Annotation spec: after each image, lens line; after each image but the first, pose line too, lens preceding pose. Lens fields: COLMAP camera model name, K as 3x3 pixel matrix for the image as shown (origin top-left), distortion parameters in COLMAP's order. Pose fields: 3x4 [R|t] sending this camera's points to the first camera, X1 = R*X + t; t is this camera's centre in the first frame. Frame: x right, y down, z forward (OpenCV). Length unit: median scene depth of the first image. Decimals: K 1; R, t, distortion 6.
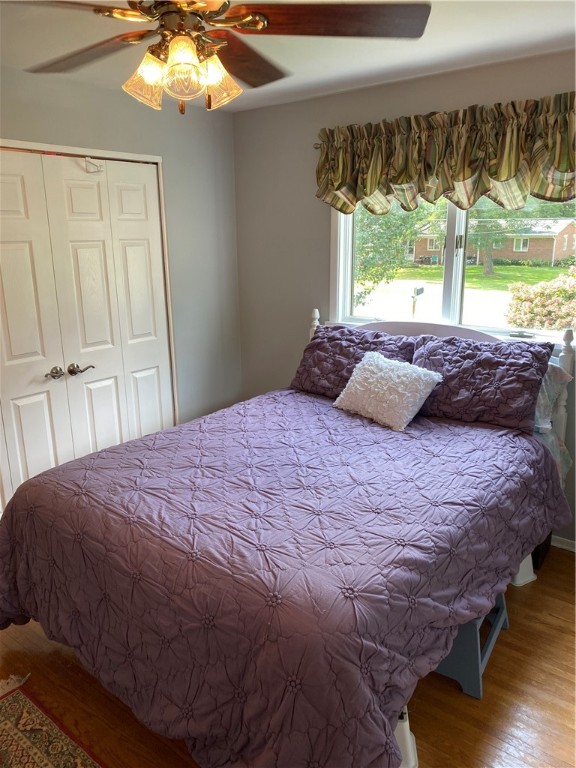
lens RADIAL K [[592.6, 0, 286.6], [0, 592.6, 385.2], [0, 0, 1]] dist [0.022270, -0.019167]
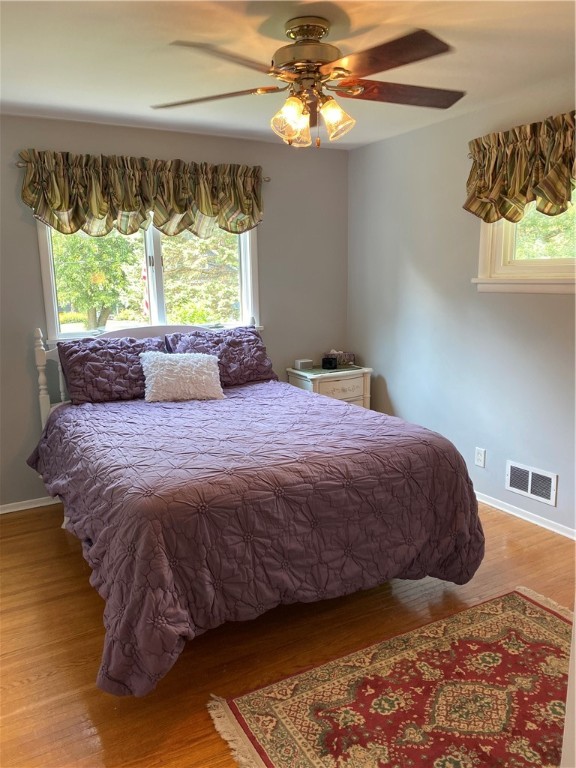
lens RADIAL K [[592.6, 0, 285.1], [0, 592.6, 384.8], [0, 0, 1]] dist [0.022270, -0.019167]
pose [[0.374957, -0.175042, 0.910367, -0.880326], [0.238430, 0.967186, 0.087764, -0.033898], [-0.895856, 0.184151, 0.404388, 0.318356]]
